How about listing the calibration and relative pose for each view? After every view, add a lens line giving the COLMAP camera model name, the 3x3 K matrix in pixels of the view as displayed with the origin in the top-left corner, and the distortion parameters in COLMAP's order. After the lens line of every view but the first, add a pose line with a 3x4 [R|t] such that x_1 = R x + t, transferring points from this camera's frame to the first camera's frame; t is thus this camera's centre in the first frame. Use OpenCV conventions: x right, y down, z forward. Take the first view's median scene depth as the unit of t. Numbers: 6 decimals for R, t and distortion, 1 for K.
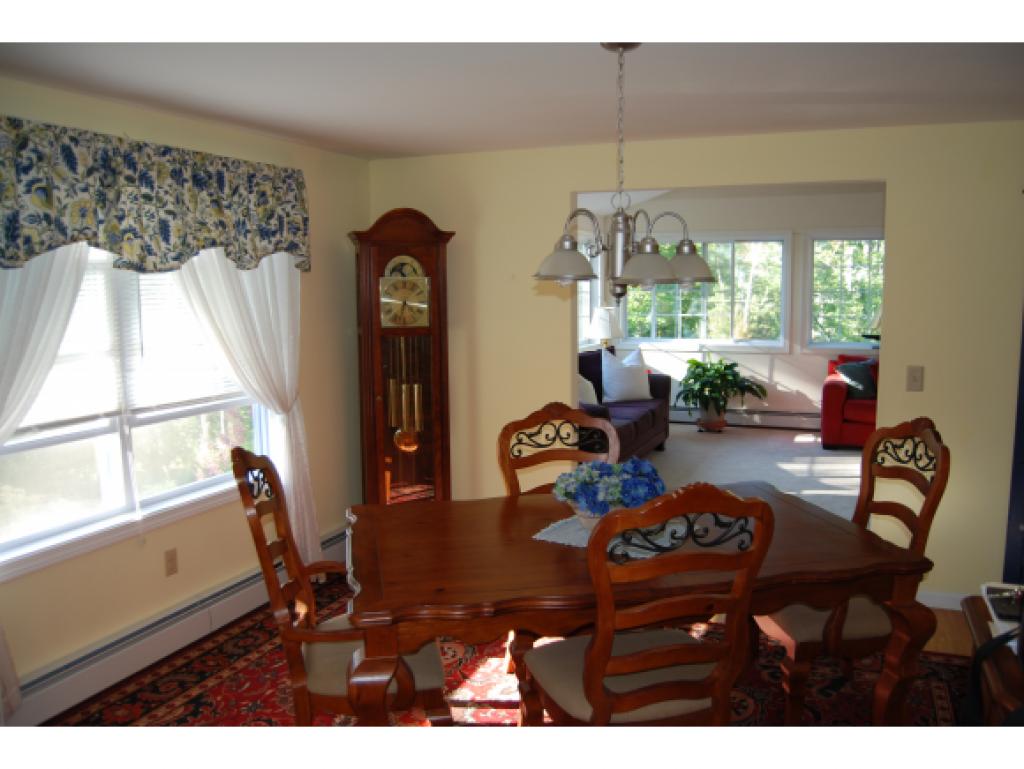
lens RADIAL K [[828.3, 0, 513.6], [0, 828.3, 384.9], [0, 0, 1]] dist [-0.077114, 0.014501]
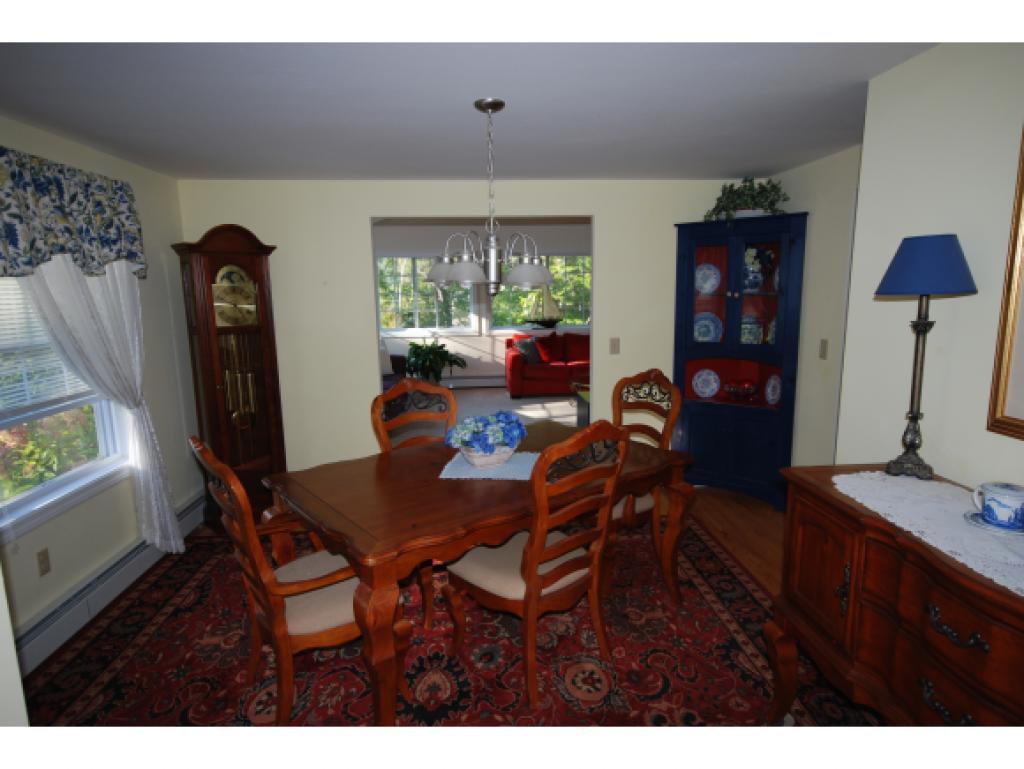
lens RADIAL K [[600.3, 0, 514.4], [0, 600.3, 388.8], [0, 0, 1]] dist [0.016966, 0.005600]
pose [[0.889846, -0.083834, 0.448493, -0.208545], [0.064397, 0.996211, 0.058446, -0.006033], [-0.451693, -0.023127, 0.891874, 0.053930]]
